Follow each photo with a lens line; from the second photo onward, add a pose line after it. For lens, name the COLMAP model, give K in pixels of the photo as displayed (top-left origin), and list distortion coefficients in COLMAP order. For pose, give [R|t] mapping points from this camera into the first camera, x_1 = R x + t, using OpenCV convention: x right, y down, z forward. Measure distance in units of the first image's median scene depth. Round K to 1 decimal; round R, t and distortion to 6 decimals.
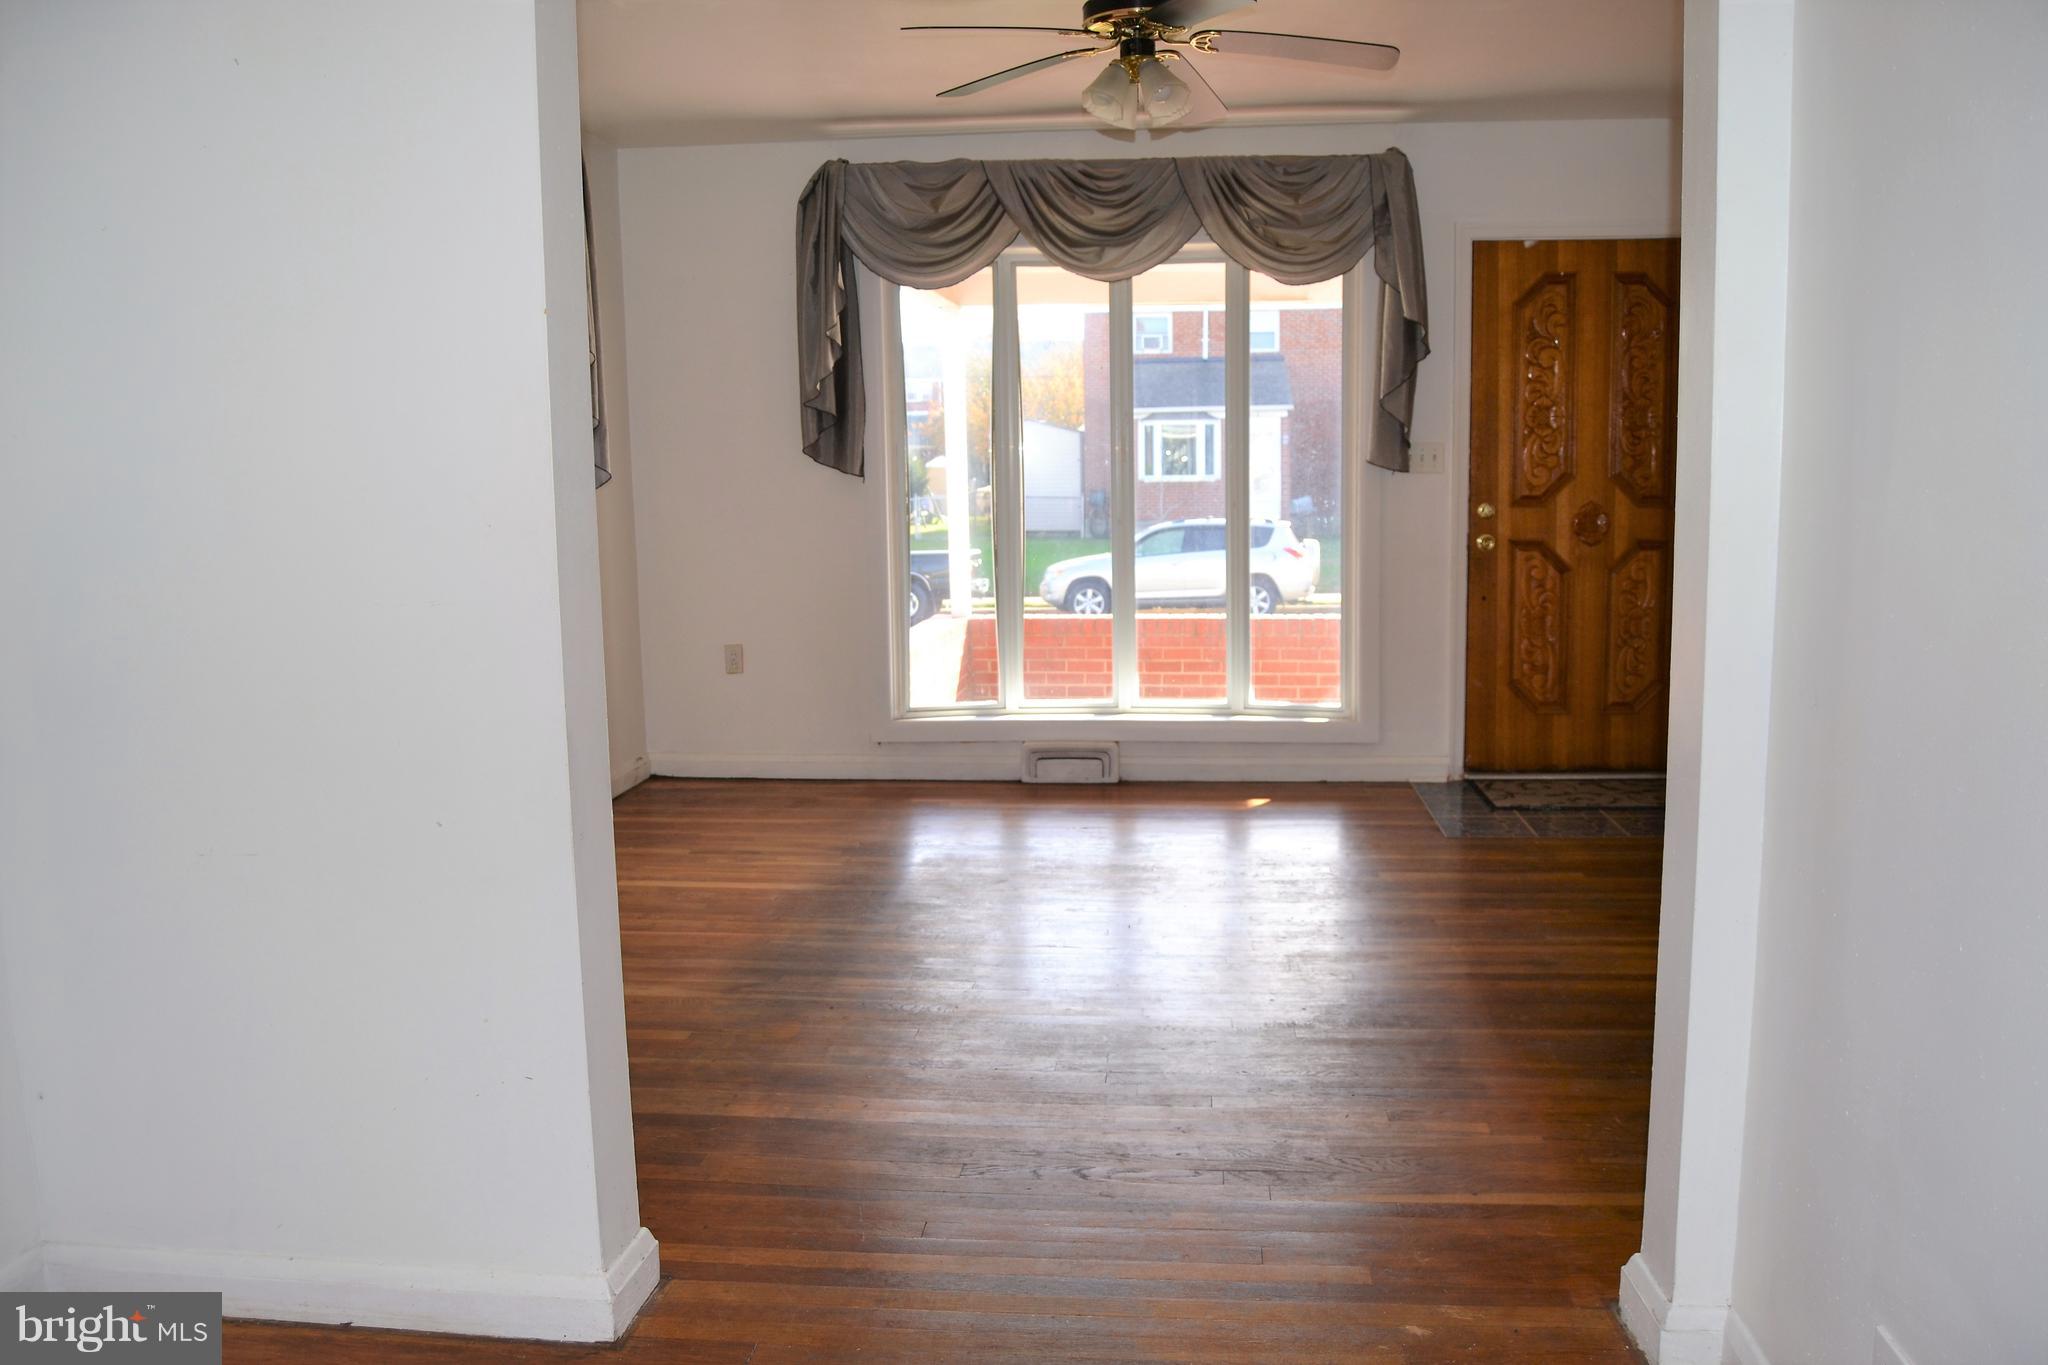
lens RADIAL K [[1628.0, 0, 1031.5], [0, 1628.0, 681.5], [0, 0, 1]] dist [-0.099432, 0.044474]
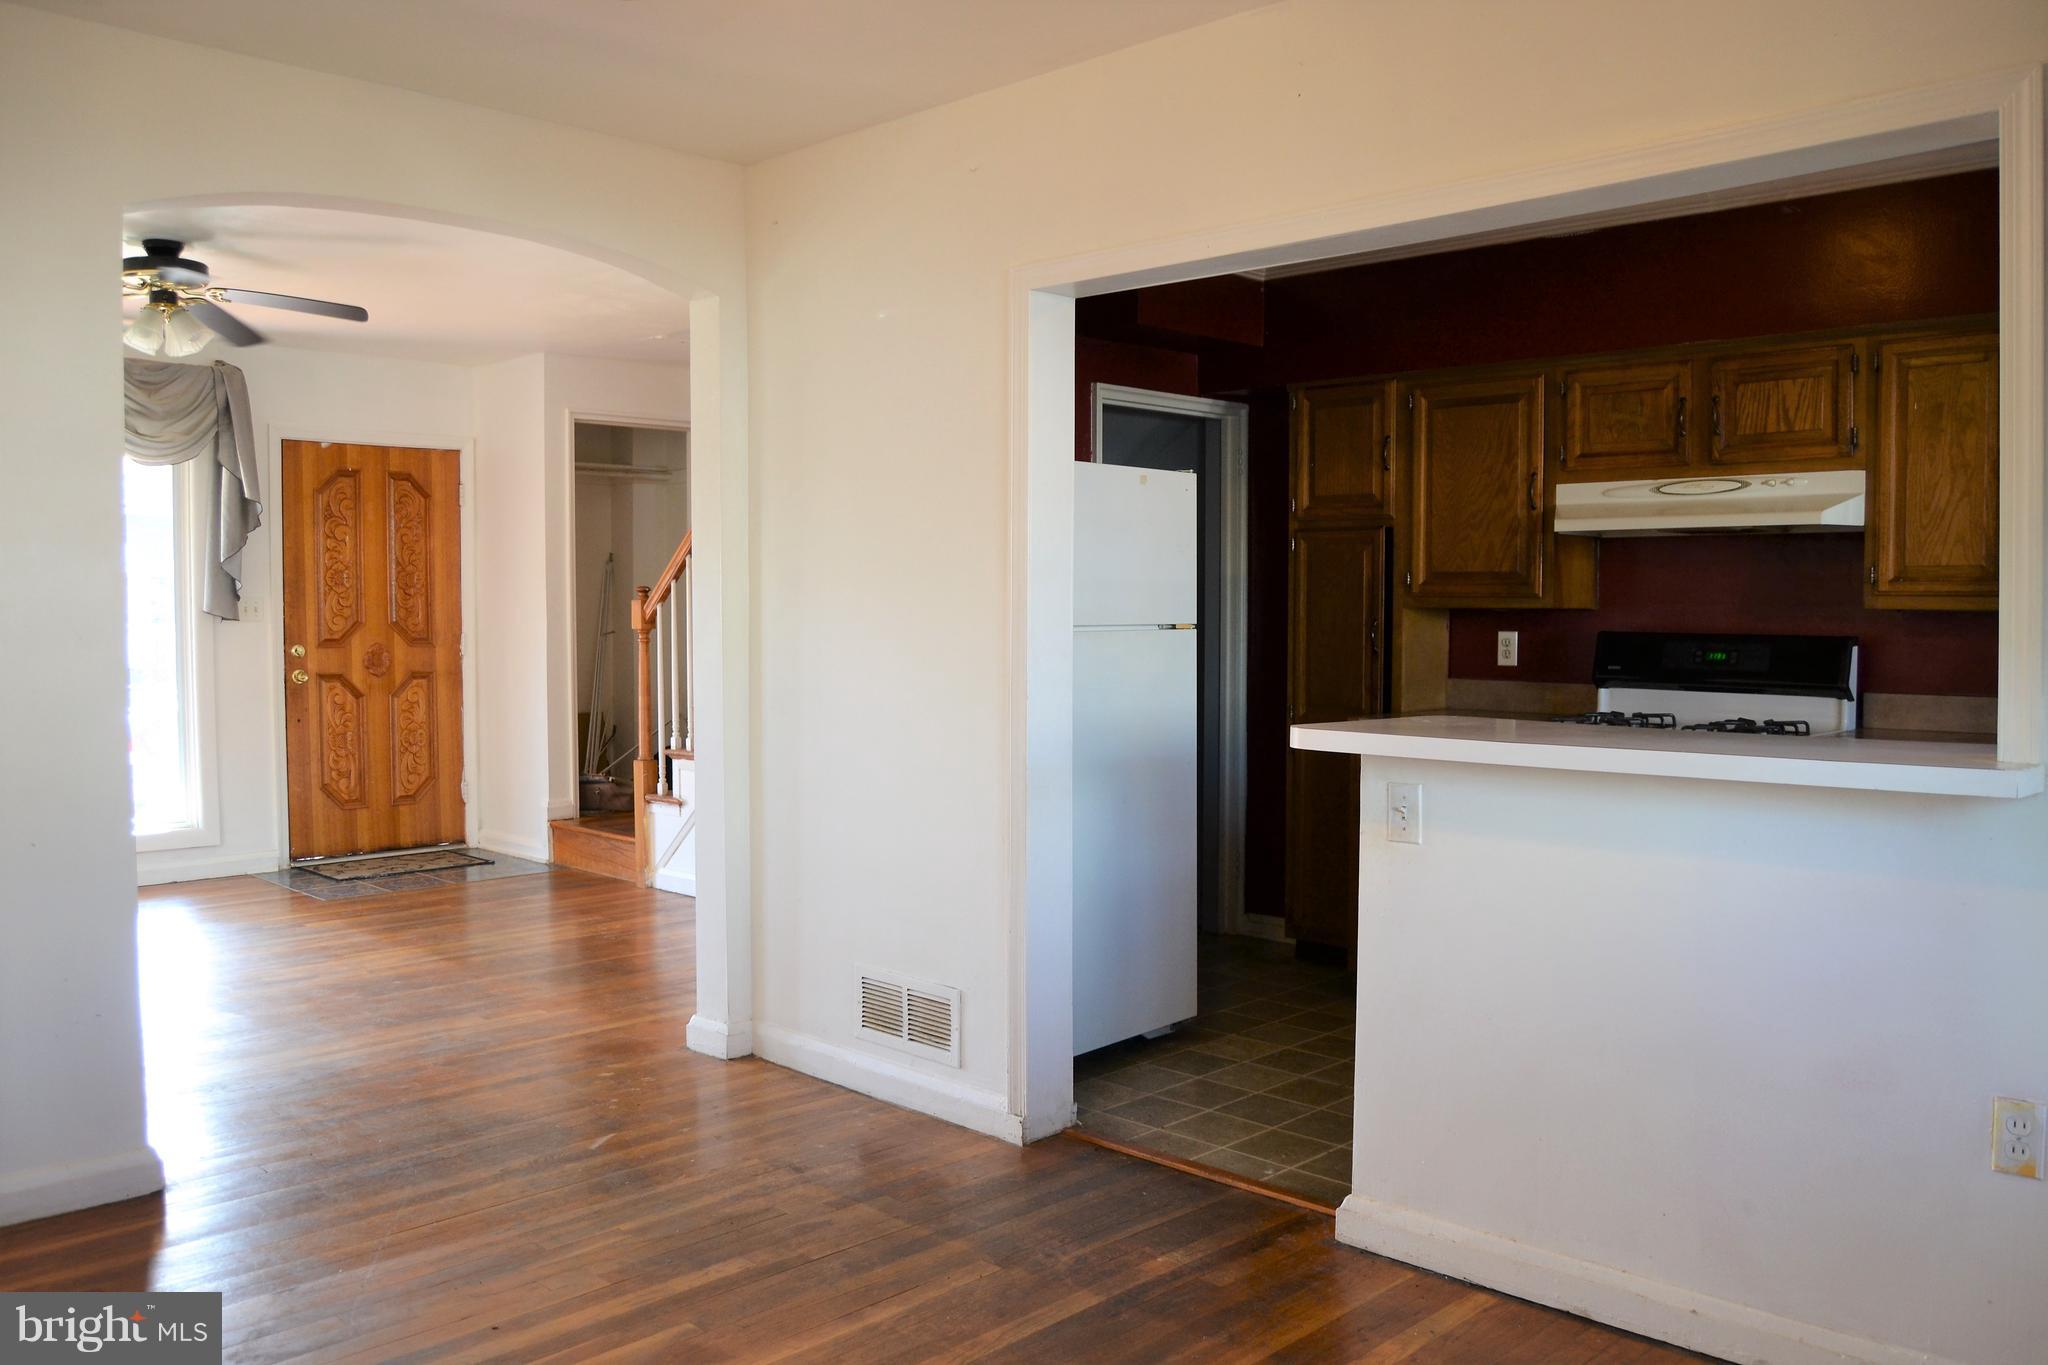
lens RADIAL K [[1628.0, 0, 1031.5], [0, 1628.0, 681.5], [0, 0, 1]] dist [-0.099432, 0.044474]
pose [[0.625484, -0.021403, 0.779943, -0.335665], [0.096393, 0.994085, -0.050024, 0.035651], [-0.774260, 0.106470, 0.623848, -0.221416]]
